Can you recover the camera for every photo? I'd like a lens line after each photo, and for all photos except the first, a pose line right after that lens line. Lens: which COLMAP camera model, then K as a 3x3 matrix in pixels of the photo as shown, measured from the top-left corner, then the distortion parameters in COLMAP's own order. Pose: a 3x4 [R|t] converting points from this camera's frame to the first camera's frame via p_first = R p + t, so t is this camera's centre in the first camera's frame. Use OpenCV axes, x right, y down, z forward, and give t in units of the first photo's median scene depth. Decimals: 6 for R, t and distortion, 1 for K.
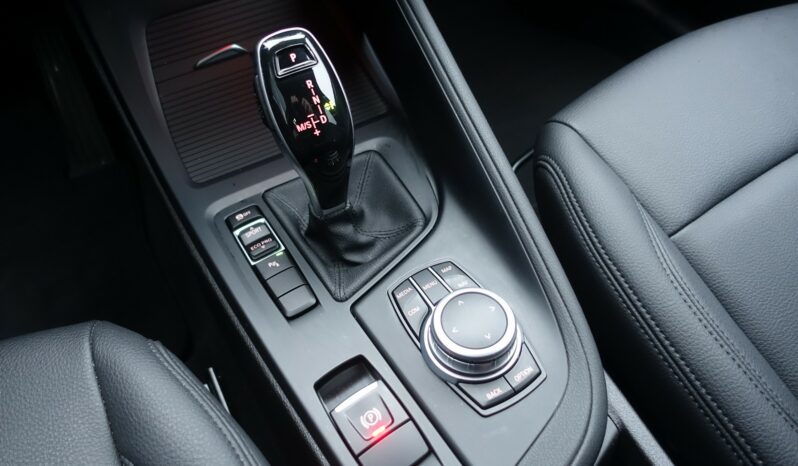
lens RADIAL K [[557.8, 0, 399.0], [0, 557.8, 233.0], [0, 0, 1]] dist [-0.001818, 0.004172]
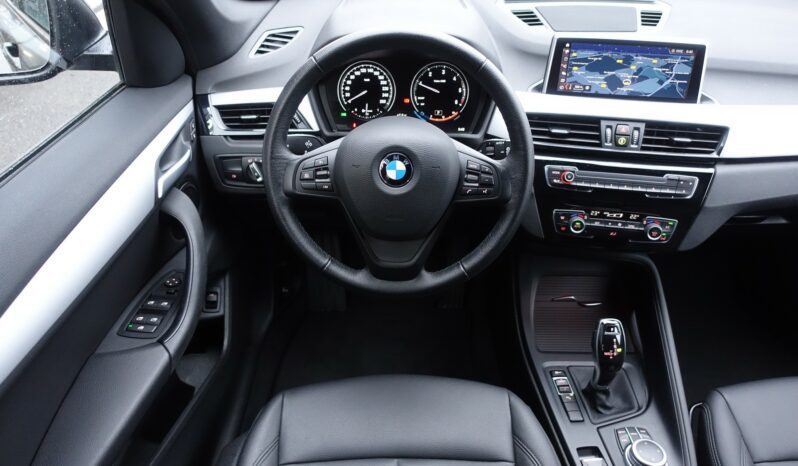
lens RADIAL K [[557.8, 0, 399.0], [0, 557.8, 233.0], [0, 0, 1]] dist [-0.001818, 0.004172]
pose [[0.870726, 0.314002, -0.378469, -0.176311], [-0.406617, 0.892553, -0.194964, 0.189902], [0.276584, 0.323652, 0.904848, -1.626108]]
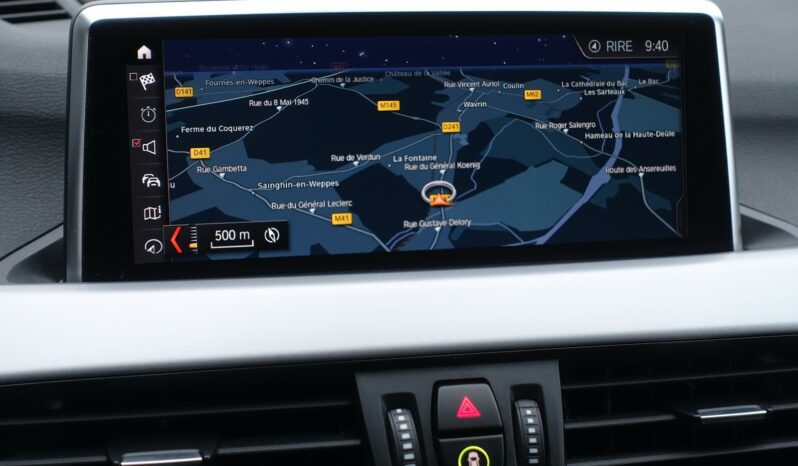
lens RADIAL K [[1304.0, 0, 399.0], [0, 1304.0, 233.0], [0, 0, 1]] dist [-0.064648, -0.114900]
pose [[0.985807, 0.087054, -0.143547, -0.290914], [-0.154015, 0.809234, -0.566940, -0.521555], [0.066809, 0.581002, 0.811156, -0.369780]]
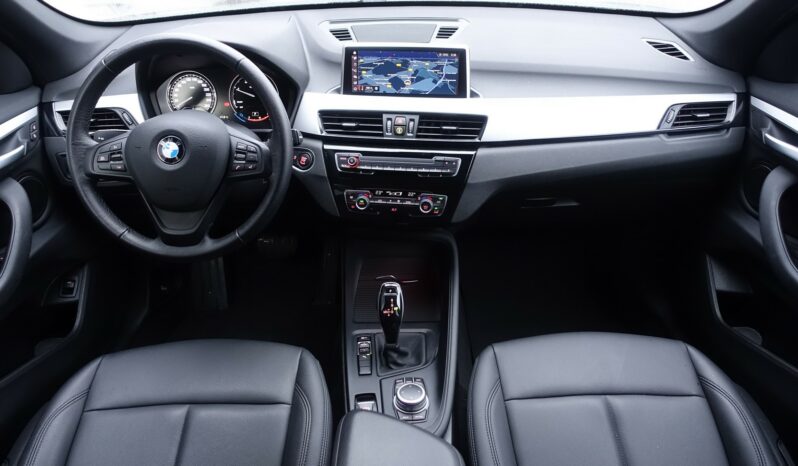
lens RADIAL K [[557.8, 0, 399.0], [0, 557.8, 233.0], [0, 0, 1]] dist [-0.001818, 0.004172]
pose [[0.878948, 0.260207, -0.399679, 0.860845], [-0.382756, 0.884825, -0.265676, 0.181779], [0.284515, 0.386495, 0.877310, -1.582939]]
